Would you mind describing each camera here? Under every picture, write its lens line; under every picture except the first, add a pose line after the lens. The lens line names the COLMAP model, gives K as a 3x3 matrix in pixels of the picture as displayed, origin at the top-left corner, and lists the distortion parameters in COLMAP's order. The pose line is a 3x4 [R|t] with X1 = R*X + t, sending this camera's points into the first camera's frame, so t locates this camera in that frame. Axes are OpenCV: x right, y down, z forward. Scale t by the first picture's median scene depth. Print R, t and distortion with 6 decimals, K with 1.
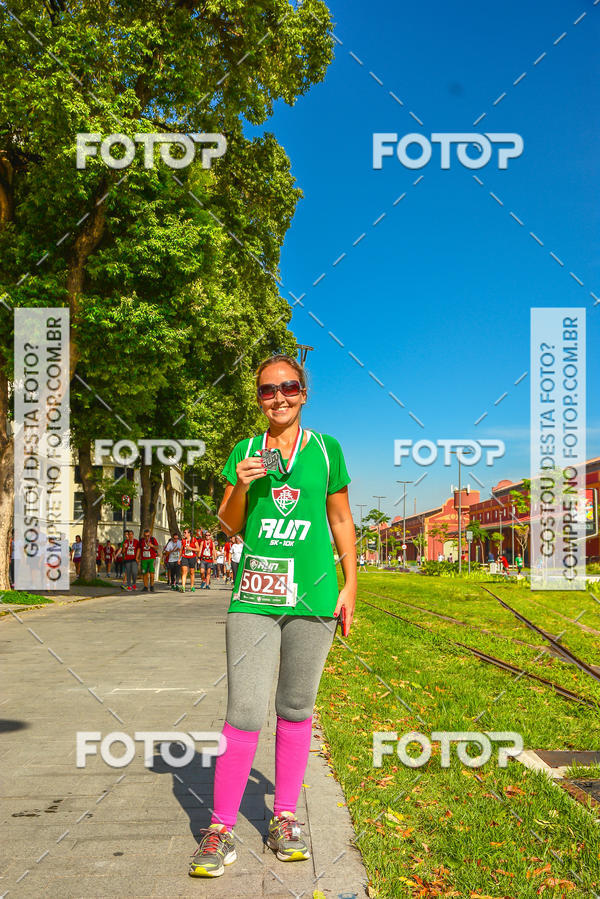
lens RADIAL K [[1267.4, 0, 300.0], [0, 1267.4, 449.5], [0, 0, 1]] dist [0.092532, 0.022282]
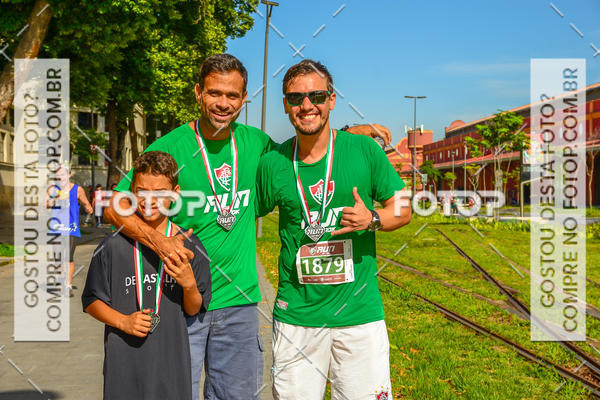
lens RADIAL K [[1271.5, 0, 300.0], [0, 1271.5, 200.0], [0, 0, 1]] dist [0.332866, 0.263446]
pose [[0.999094, -0.005827, 0.042162, -0.017704], [0.001593, 0.995010, 0.099767, -0.026497], [-0.042533, -0.099610, 0.994117, -0.052730]]
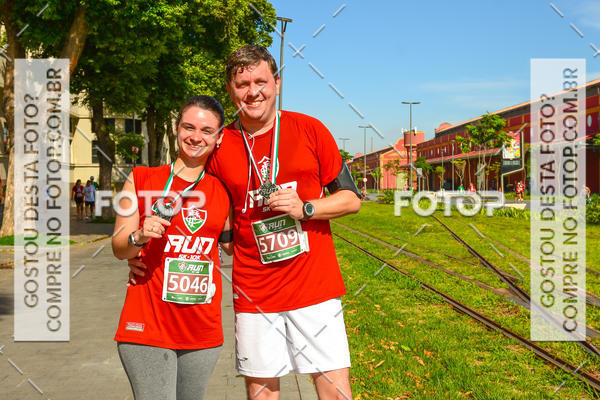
lens RADIAL K [[986.8, 0, 318.0], [0, 986.8, 189.9], [0, 0, 1]] dist [0.149362, 0.120354]
pose [[0.998904, -0.017359, 0.043463, -0.008520], [0.012905, 0.994829, 0.100745, -0.016741], [-0.044987, -0.100073, 0.993962, 0.077860]]
